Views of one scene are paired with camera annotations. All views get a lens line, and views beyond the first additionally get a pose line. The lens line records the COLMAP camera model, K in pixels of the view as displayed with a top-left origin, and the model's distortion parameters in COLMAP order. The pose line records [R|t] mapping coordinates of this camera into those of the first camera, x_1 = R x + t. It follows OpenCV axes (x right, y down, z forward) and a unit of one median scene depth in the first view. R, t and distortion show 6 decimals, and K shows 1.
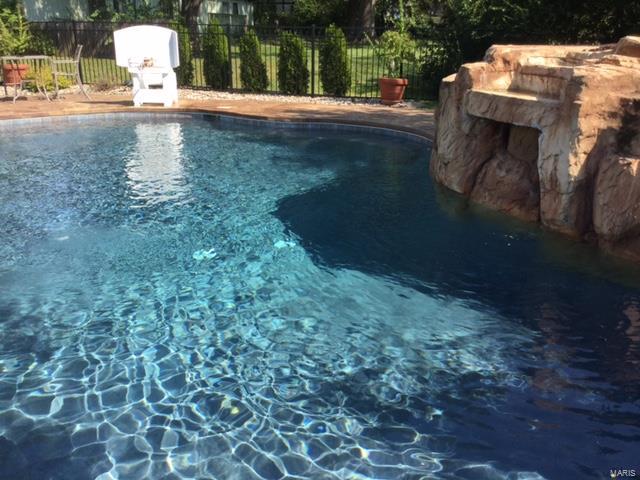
lens RADIAL K [[589.3, 0, 320.0], [0, 589.3, 240.0], [0, 0, 1]] dist [0.128468, -0.245641]
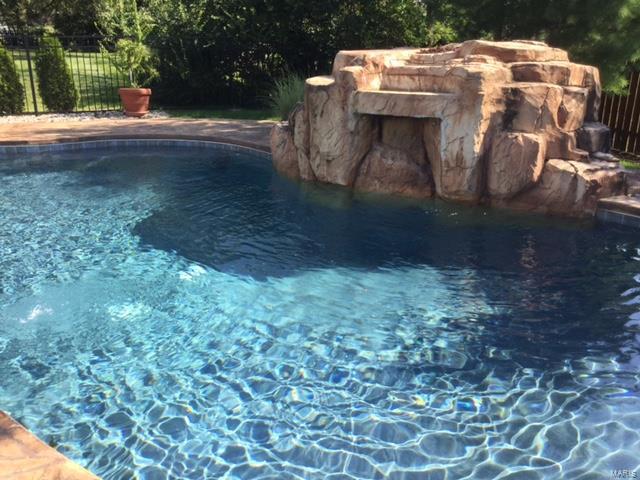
lens RADIAL K [[589.3, 0, 320.0], [0, 589.3, 240.0], [0, 0, 1]] dist [0.128468, -0.245641]
pose [[0.804201, -0.202902, 0.558652, -0.482257], [0.209684, 0.976345, 0.052760, -0.053117], [-0.556142, 0.074711, 0.827722, 0.140993]]
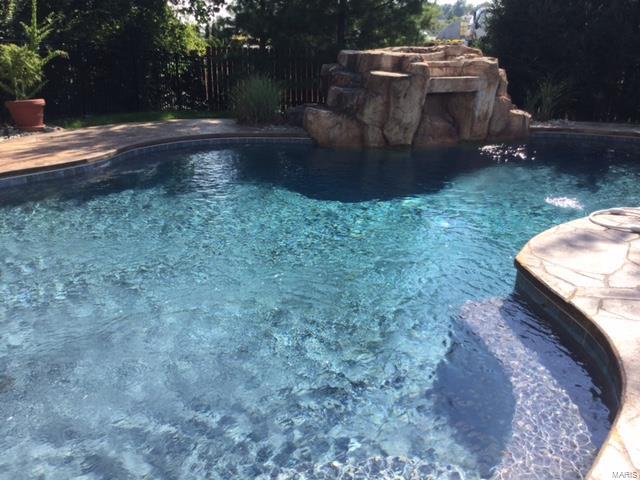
lens RADIAL K [[589.3, 0, 320.0], [0, 589.3, 240.0], [0, 0, 1]] dist [0.128468, -0.245641]
pose [[0.060210, -0.333363, 0.940874, -1.534980], [0.334314, 0.894881, 0.295673, -0.450848], [-0.940536, 0.296745, 0.165329, 1.161432]]
